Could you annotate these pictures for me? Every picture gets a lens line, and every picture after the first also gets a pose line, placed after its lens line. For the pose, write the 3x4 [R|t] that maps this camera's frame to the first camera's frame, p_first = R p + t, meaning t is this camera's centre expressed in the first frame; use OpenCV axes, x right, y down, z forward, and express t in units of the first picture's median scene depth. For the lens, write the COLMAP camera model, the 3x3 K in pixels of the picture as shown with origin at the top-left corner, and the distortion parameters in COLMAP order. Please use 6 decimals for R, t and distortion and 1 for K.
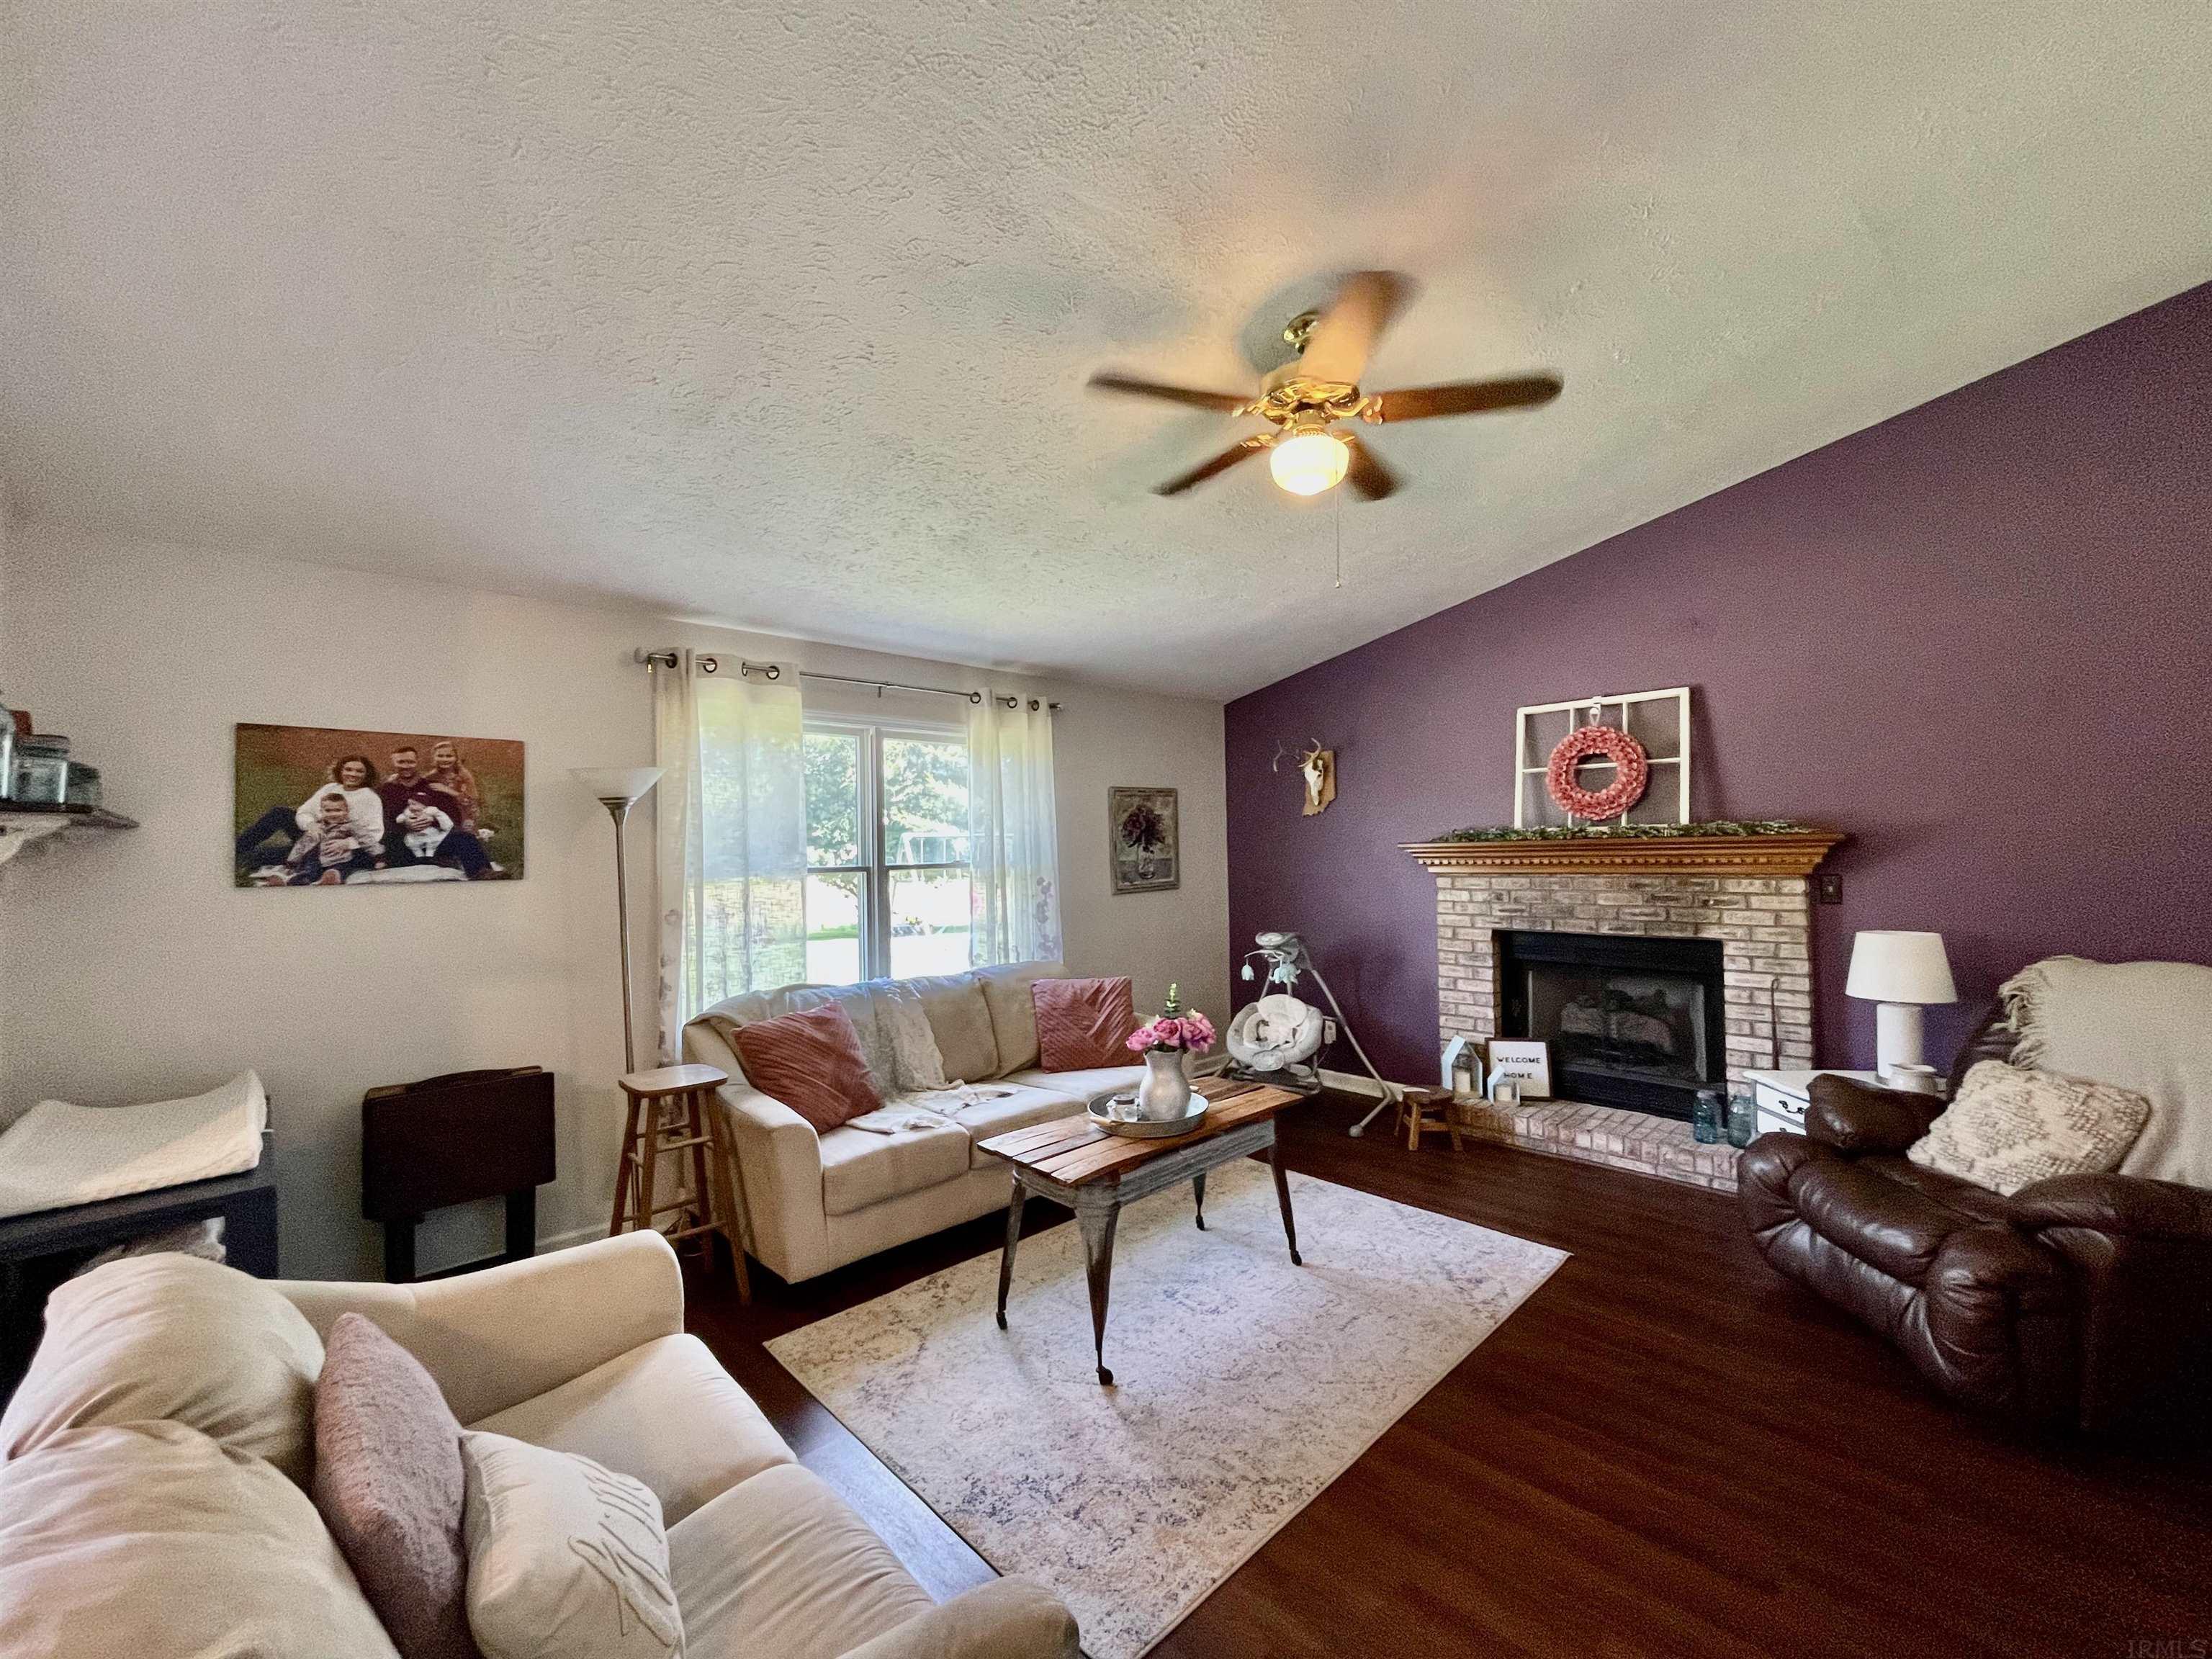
lens RADIAL K [[899.7, 0, 1108.4], [0, 899.7, 840.6], [0, 0, 1]] dist [-0.001823, -0.000136]
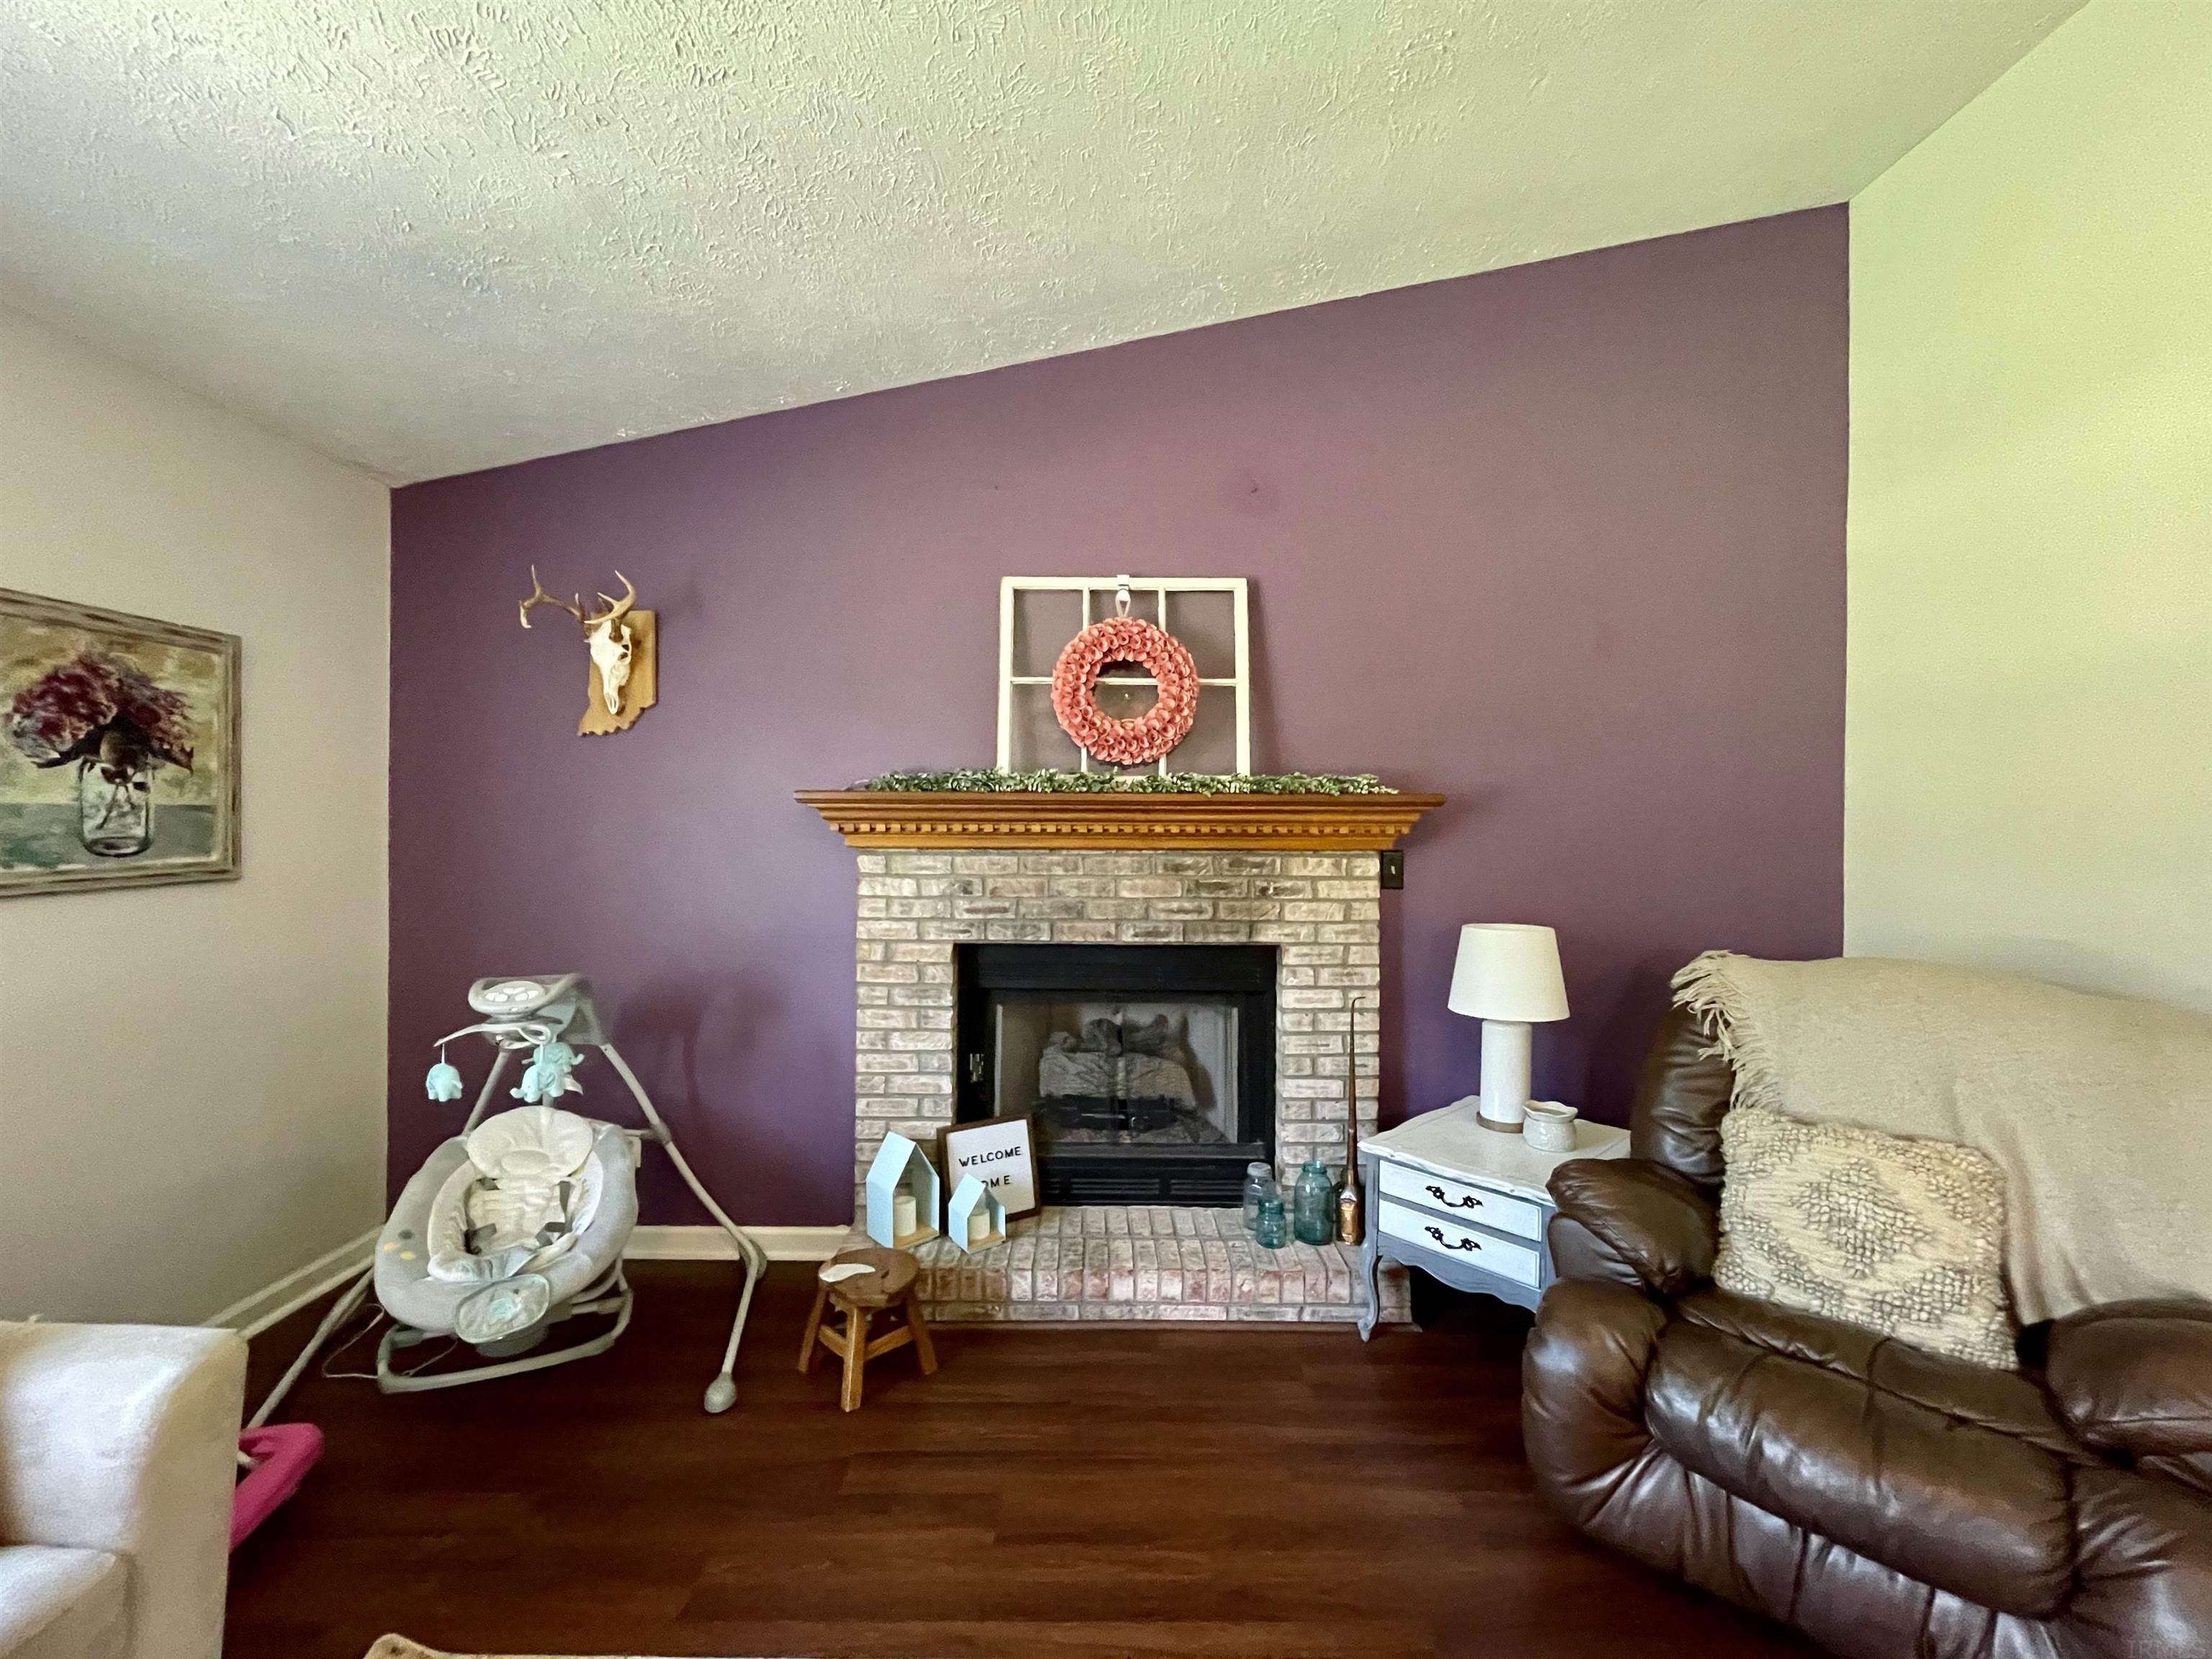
lens RADIAL K [[900.0, 0, 1107.0], [0, 900.0, 833.9], [0, 0, 1]] dist [-0.002323, -0.000431]
pose [[0.691485, 0.022281, 0.722048, 0.072667], [-0.028947, 0.999576, -0.003123, 0.027921], [-0.721811, -0.018742, 0.691836, 0.557230]]
